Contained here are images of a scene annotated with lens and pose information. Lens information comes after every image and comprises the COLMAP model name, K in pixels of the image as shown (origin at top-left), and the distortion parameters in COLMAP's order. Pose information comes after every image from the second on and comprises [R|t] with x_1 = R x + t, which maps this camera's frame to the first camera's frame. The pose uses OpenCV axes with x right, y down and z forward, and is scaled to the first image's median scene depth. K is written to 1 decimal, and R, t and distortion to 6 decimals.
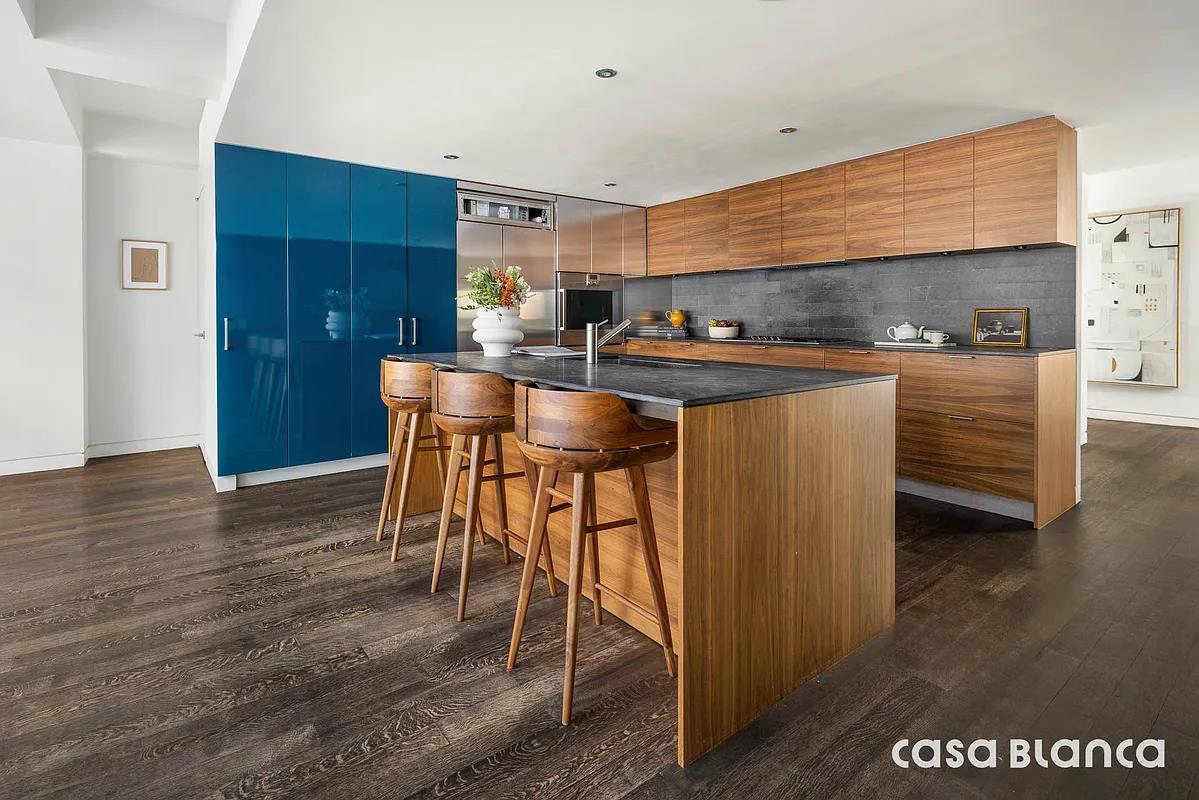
lens RADIAL K [[579.3, 0, 582.7], [0, 579.3, 328.0], [0, 0, 1]] dist [0.001061, -0.000208]
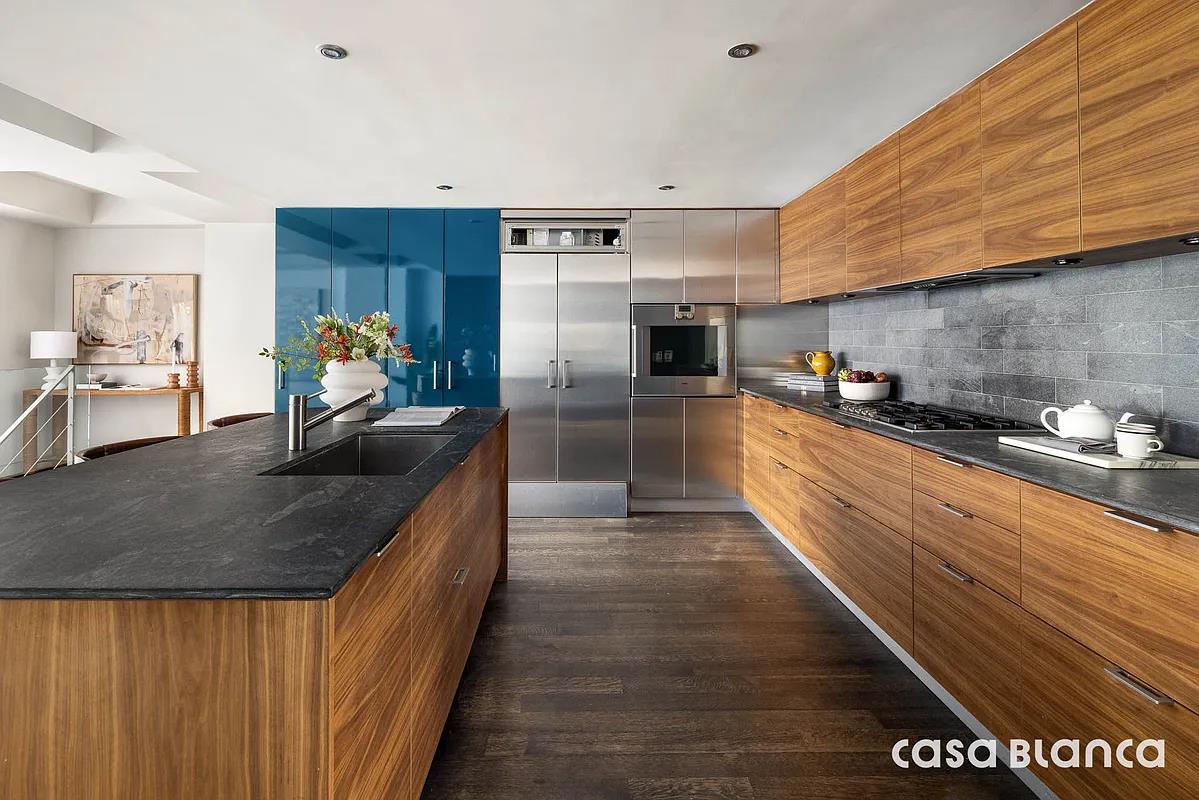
lens RADIAL K [[579.3, 0, 583.6], [0, 579.3, 332.5], [0, 0, 1]] dist [0.001061, -0.000208]
pose [[0.805182, -0.007341, -0.592983, 0.414506], [-0.009412, 0.999639, -0.025155, -0.040680], [0.592954, 0.025835, 0.804822, 0.344311]]
